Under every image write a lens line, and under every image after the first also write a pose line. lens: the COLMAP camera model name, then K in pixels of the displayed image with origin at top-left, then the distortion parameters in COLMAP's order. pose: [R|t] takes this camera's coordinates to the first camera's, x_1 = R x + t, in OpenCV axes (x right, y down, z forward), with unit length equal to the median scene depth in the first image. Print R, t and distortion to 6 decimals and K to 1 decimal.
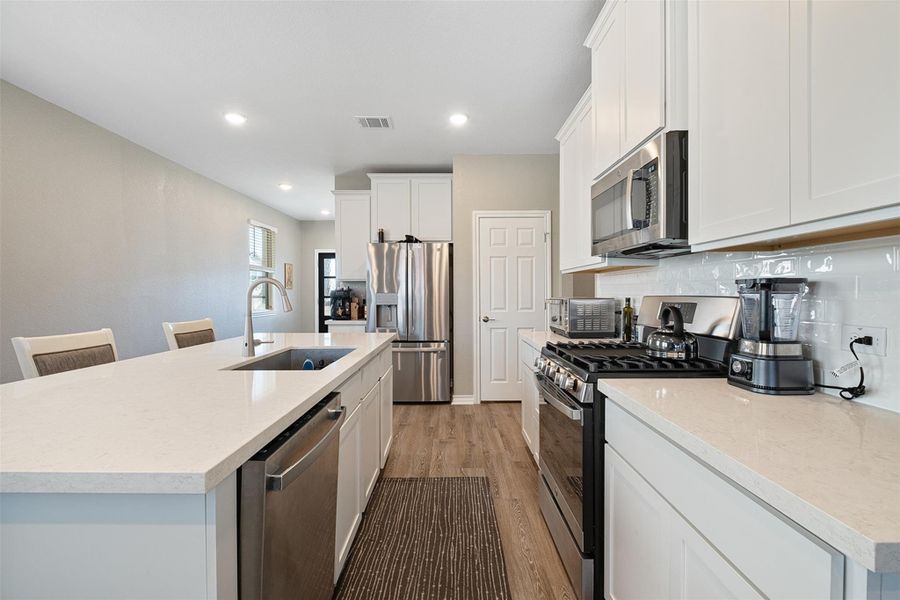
lens RADIAL K [[392.0, 0, 451.9], [0, 392.0, 299.1], [0, 0, 1]] dist [0.001182, -0.003820]
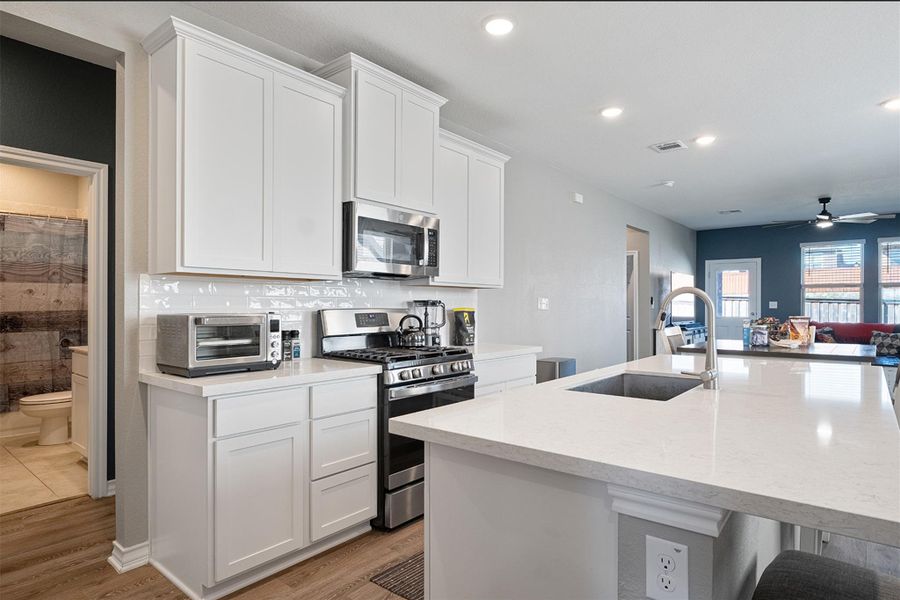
lens RADIAL K [[507.4, 0, 449.4], [0, 507.4, 306.4], [0, 0, 1]] dist [-0.011316, 0.004846]
pose [[-0.770823, -0.000044, 0.637050, -0.343824], [0.009584, 0.999886, 0.011665, -0.015151], [-0.636978, 0.015098, -0.770734, 0.953413]]
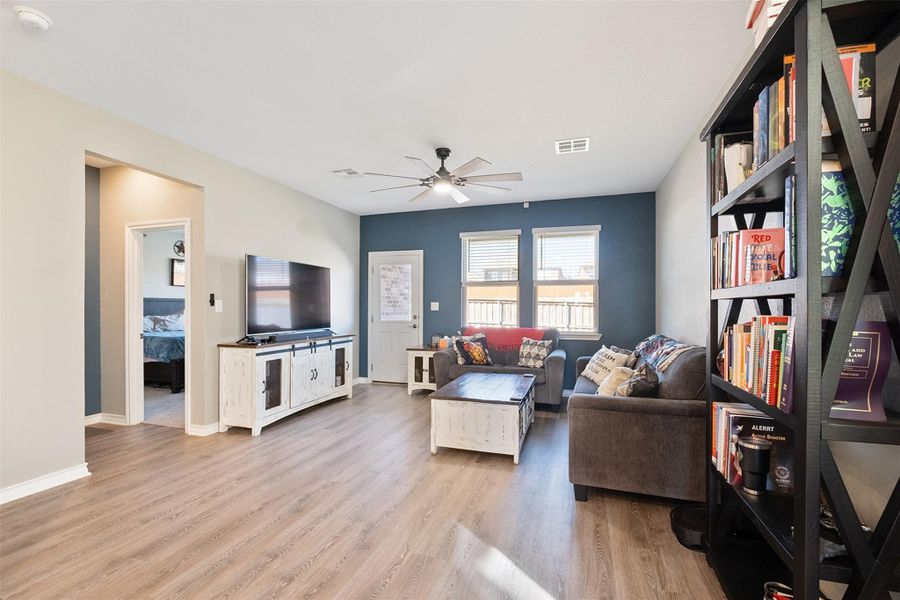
lens RADIAL K [[392.0, 0, 456.6], [0, 392.0, 301.3], [0, 0, 1]] dist [0.001182, -0.003820]
pose [[-0.953461, 0.005740, 0.301462, -0.529812], [0.005716, 0.999983, -0.000961, 0.000851], [-0.301463, 0.000807, -0.953478, -0.275900]]
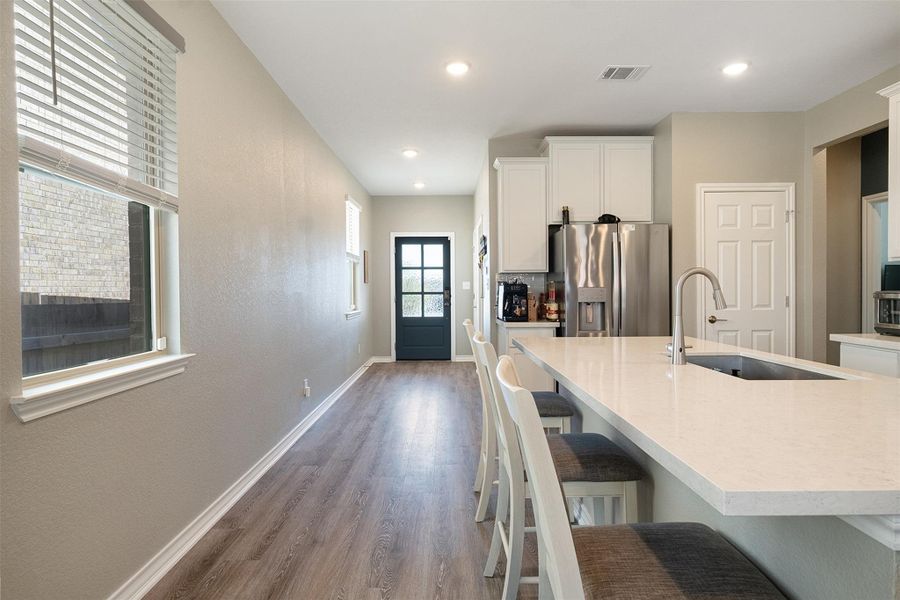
lens RADIAL K [[507.4, 0, 449.8], [0, 507.4, 296.3], [0, 0, 1]] dist [-0.011316, 0.004846]
pose [[0.999970, -0.005776, 0.005195, -0.455325], [0.005773, 0.999983, 0.000548, 0.000746], [-0.005198, -0.000518, 0.999986, -0.024466]]
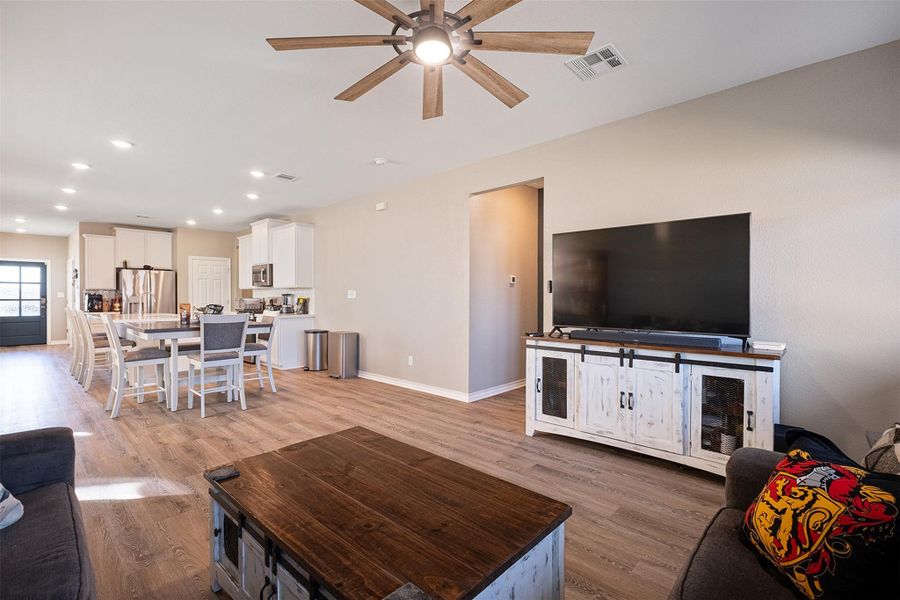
lens RADIAL K [[403.4, 0, 454.1], [0, 403.4, 296.3], [0, 0, 1]] dist [-0.005867, -0.002226]
pose [[0.679430, 0.000262, 0.733740, -0.540919], [0.011426, 0.999875, -0.010938, 0.022123], [-0.733651, 0.015815, 0.679342, -1.415292]]
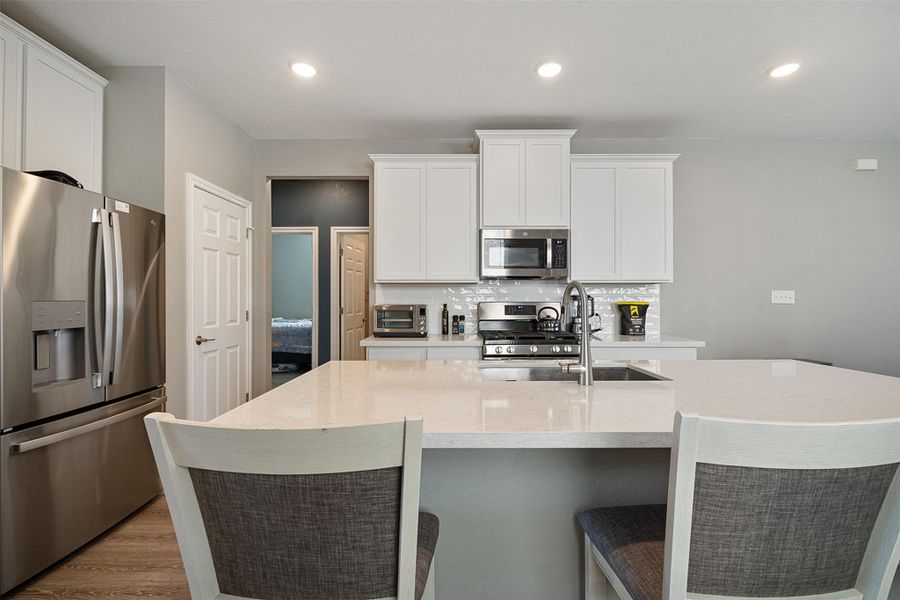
lens RADIAL K [[392.0, 0, 446.8], [0, 392.0, 297.8], [0, 0, 1]] dist [0.001182, -0.003820]
pose [[0.000184, 0.006247, 0.999980, -0.584066], [0.016553, 0.999843, -0.006250, -0.009750], [-0.999863, 0.016554, 0.000080, 0.582677]]
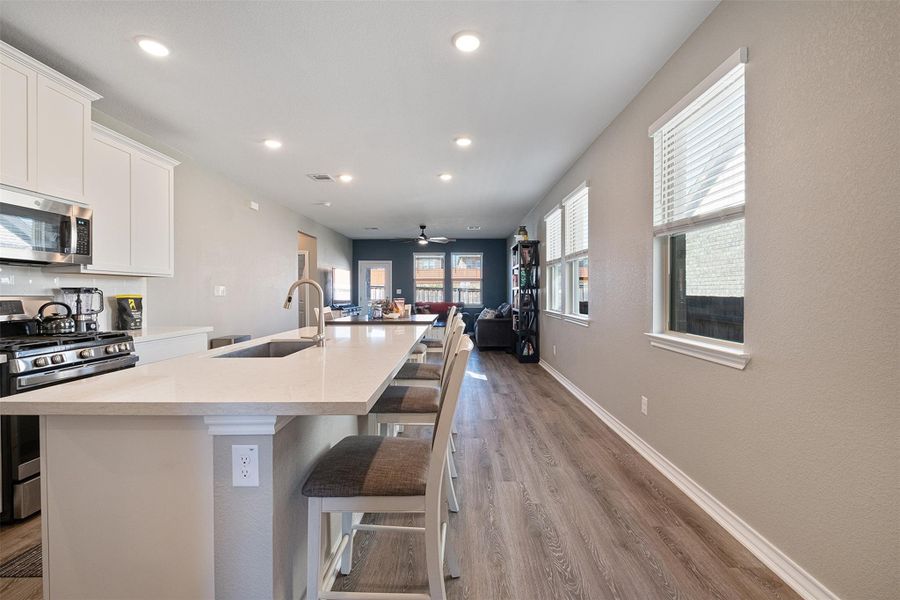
lens RADIAL K [[392.0, 0, 452.4], [0, 392.0, 296.0], [0, 0, 1]] dist [0.001182, -0.003820]
pose [[-0.999897, 0.004640, 0.013583, -0.420931], [0.004963, 0.999705, 0.023784, -0.014031], [-0.013469, 0.023848, -0.999625, 0.981656]]
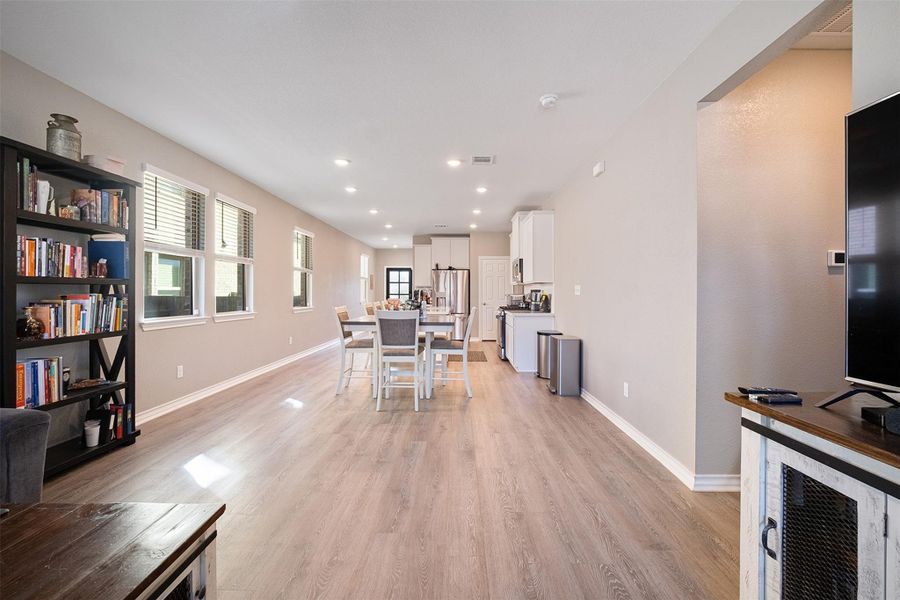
lens RADIAL K [[392.0, 0, 451.8], [0, 392.0, 291.0], [0, 0, 1]] dist [0.001182, -0.003820]
pose [[0.999888, 0.003243, -0.014626, -0.069764], [-0.003510, 0.999826, -0.018306, 0.019300], [0.014564, 0.018355, 0.999725, -1.282349]]
